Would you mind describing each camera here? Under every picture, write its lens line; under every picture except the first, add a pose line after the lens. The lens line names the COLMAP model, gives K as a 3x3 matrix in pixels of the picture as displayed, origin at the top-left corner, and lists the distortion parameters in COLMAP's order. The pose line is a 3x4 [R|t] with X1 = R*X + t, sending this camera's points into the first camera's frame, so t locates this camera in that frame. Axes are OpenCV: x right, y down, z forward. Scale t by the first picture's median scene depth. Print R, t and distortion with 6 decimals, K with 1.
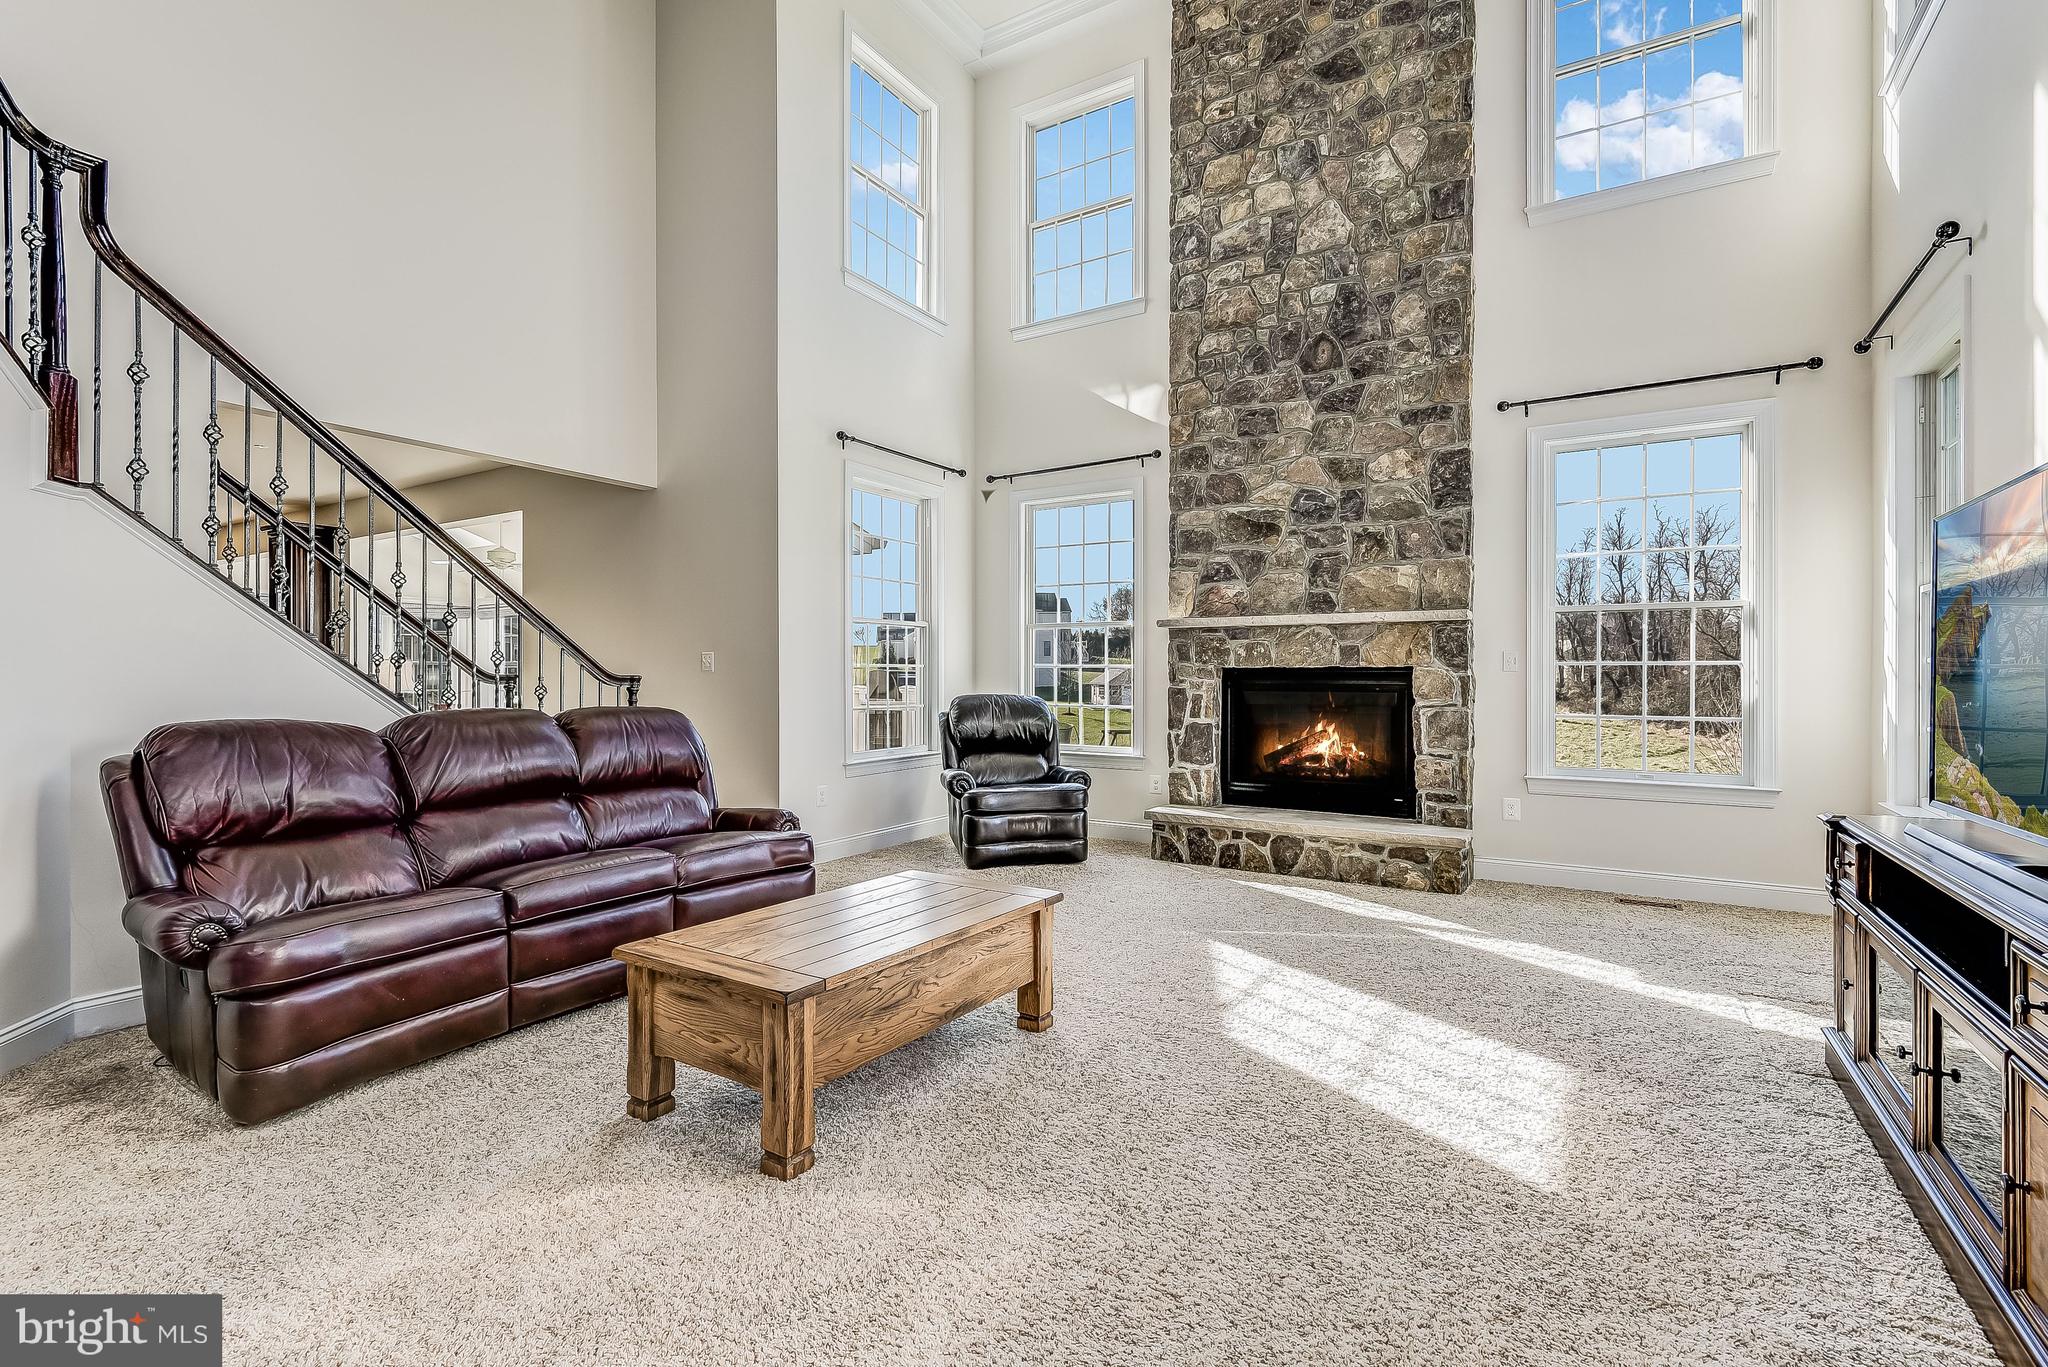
lens RADIAL K [[947.9, 0, 1018.2], [0, 947.9, 673.7], [0, 0, 1]] dist [0.029768, -0.018858]
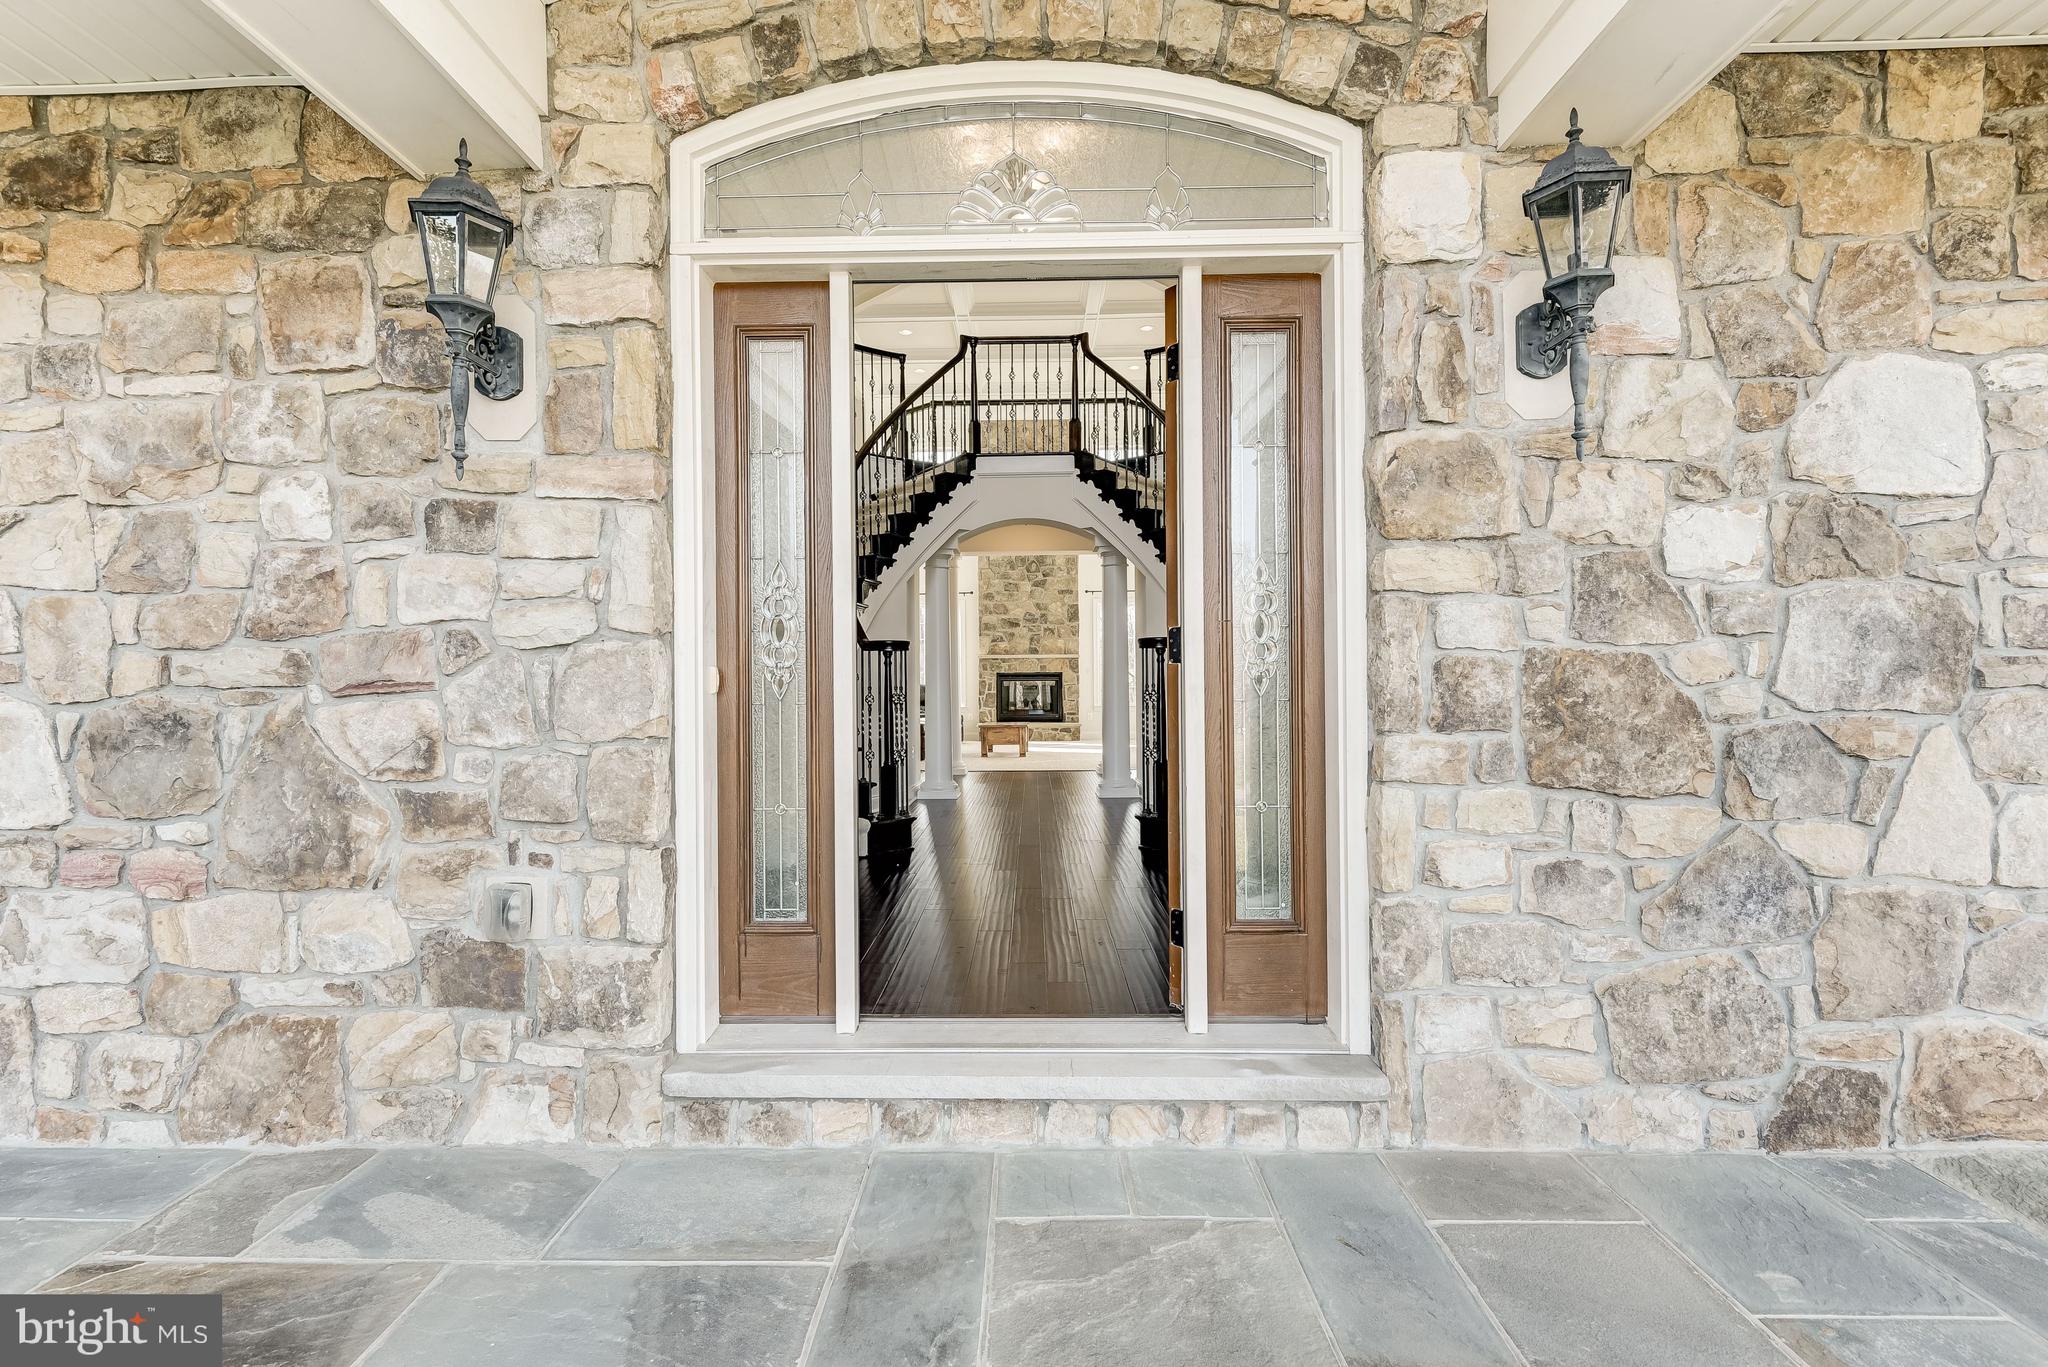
lens RADIAL K [[937.3, 0, 1024.0], [0, 937.3, 683.5], [0, 0, 1]] dist [0.021798, -0.000450]
pose [[0.853060, -0.002676, 0.521806, -1.241558], [0.006561, 0.999963, -0.005598, 0.043986], [-0.521771, 0.008199, 0.853046, -1.487105]]
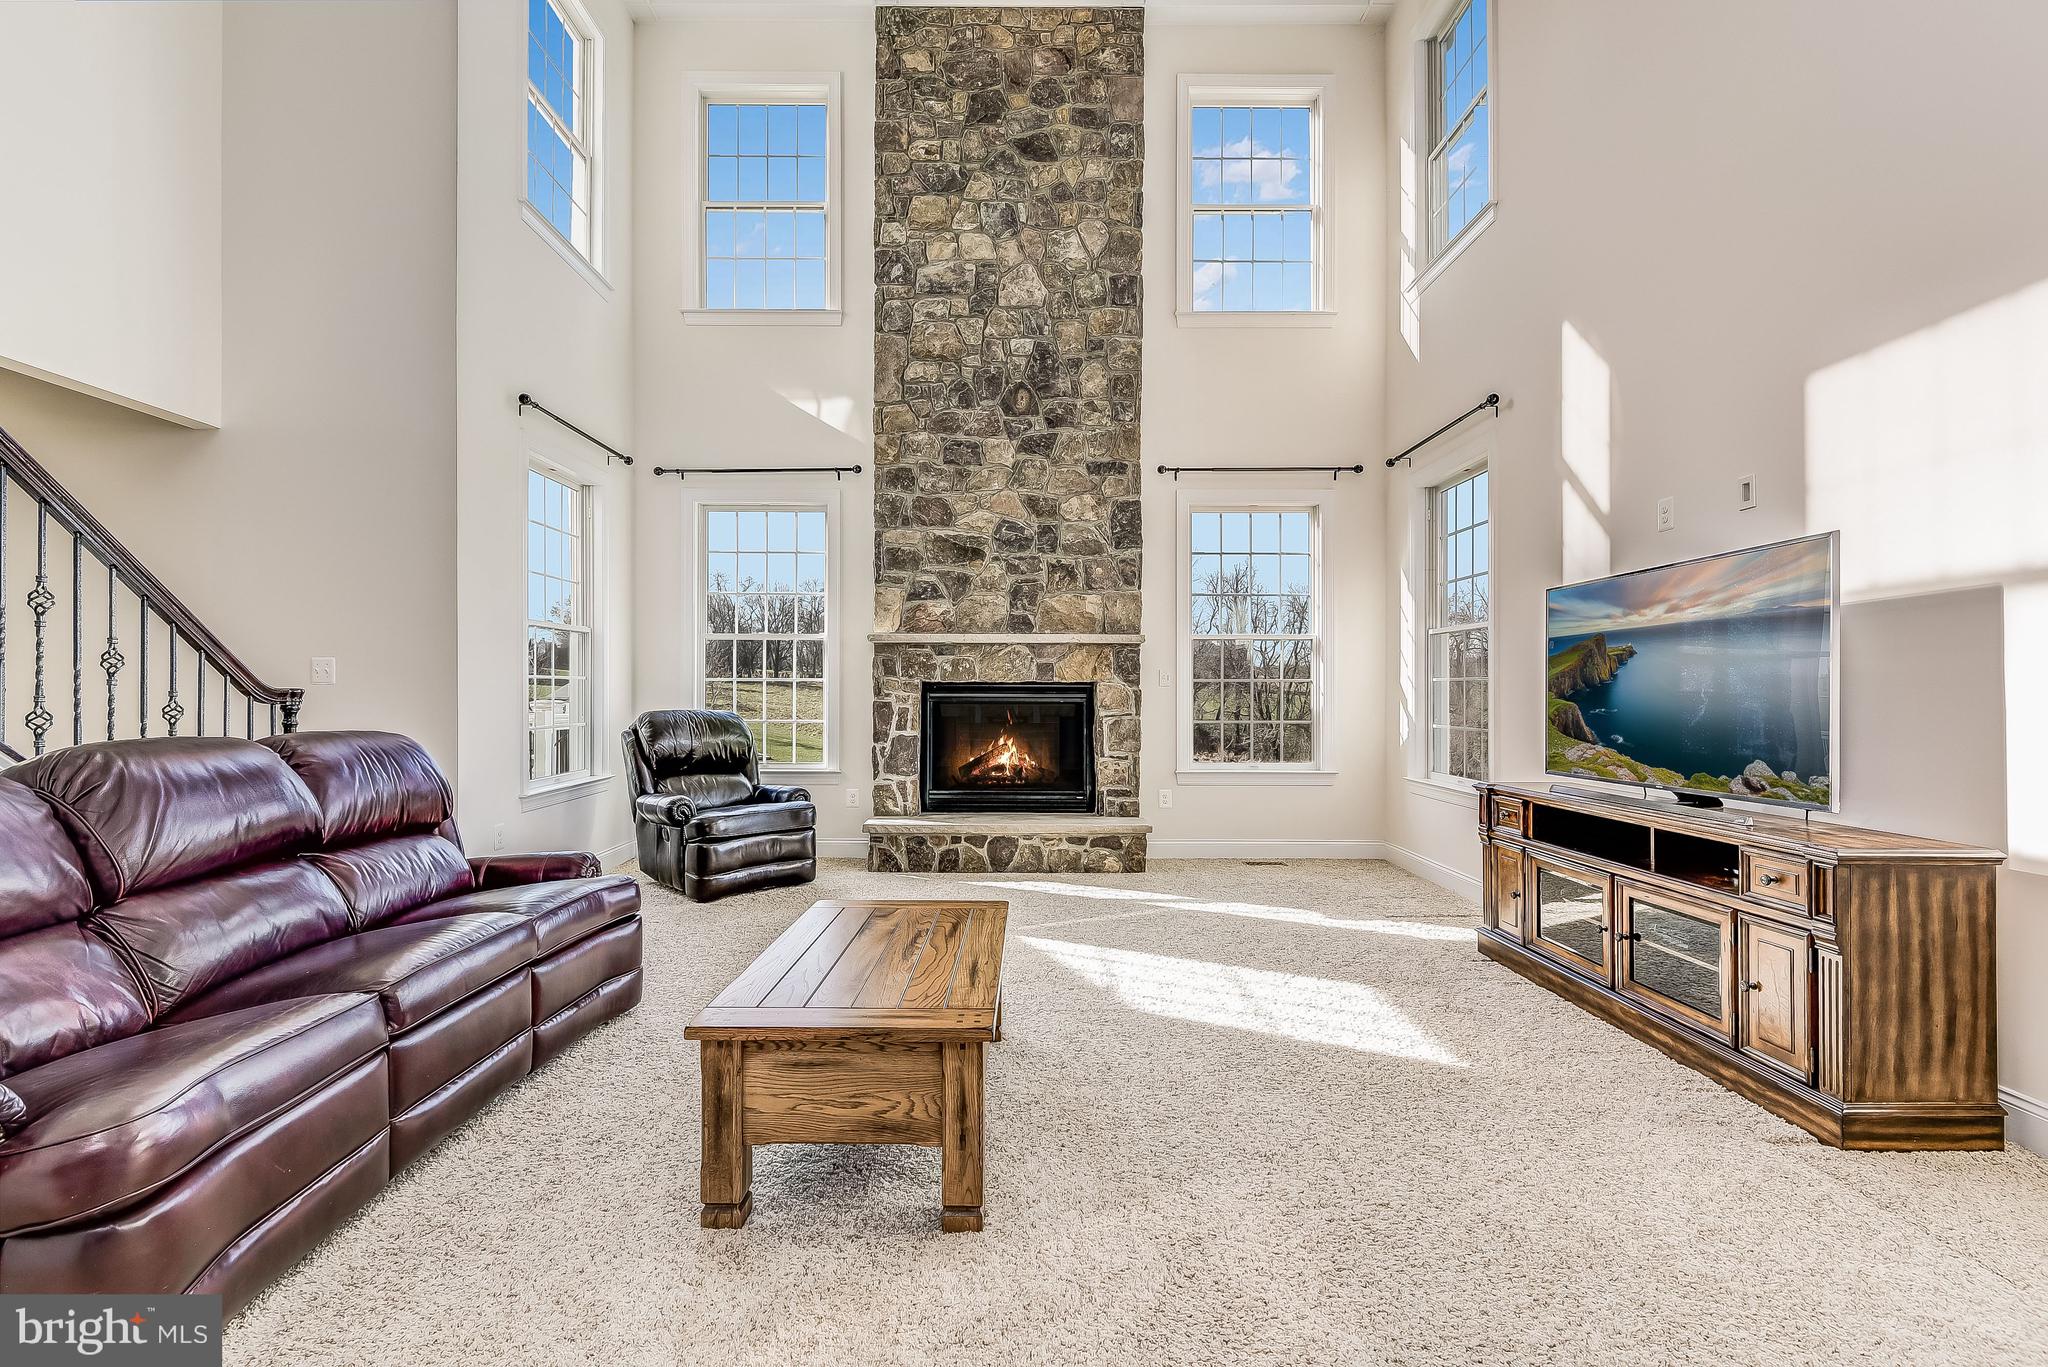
lens RADIAL K [[937.3, 0, 1024.0], [0, 937.3, 683.5], [0, 0, 1]] dist [0.021798, -0.000450]
pose [[0.846434, 0.004482, 0.532474, -0.262090], [-0.002452, 0.999987, -0.004519, -0.000190], [-0.532487, 0.002520, 0.846434, 0.072844]]
